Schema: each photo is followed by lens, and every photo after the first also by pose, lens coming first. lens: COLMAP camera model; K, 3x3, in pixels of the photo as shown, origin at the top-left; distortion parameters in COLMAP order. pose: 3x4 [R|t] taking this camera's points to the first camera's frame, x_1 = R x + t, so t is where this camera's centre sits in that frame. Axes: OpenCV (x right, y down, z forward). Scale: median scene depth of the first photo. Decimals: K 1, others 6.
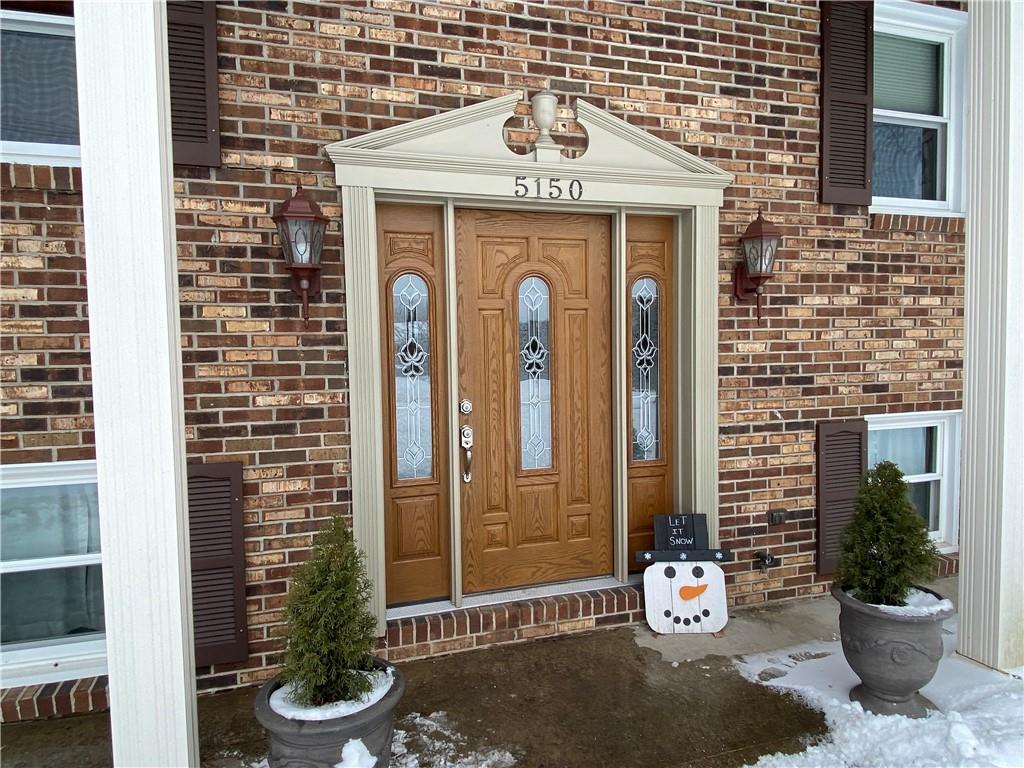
lens RADIAL K [[631.2, 0, 512.9], [0, 631.2, 375.7], [0, 0, 1]] dist [0.009529, 0.000994]
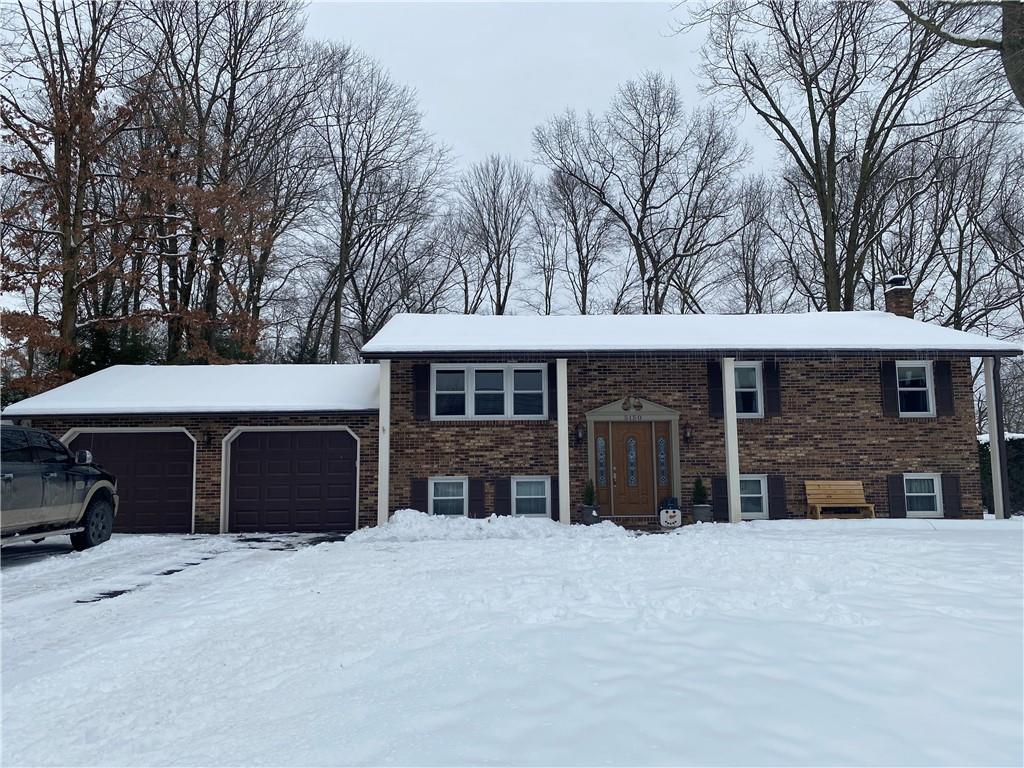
lens RADIAL K [[782.3, 0, 511.5], [0, 782.3, 381.7], [0, 0, 1]] dist [0.008824, 0.000500]
pose [[0.960020, -0.027018, -0.278625, 0.702464], [-0.021571, 0.985232, -0.169859, 0.361327], [0.279100, 0.169078, 0.945260, -4.030722]]
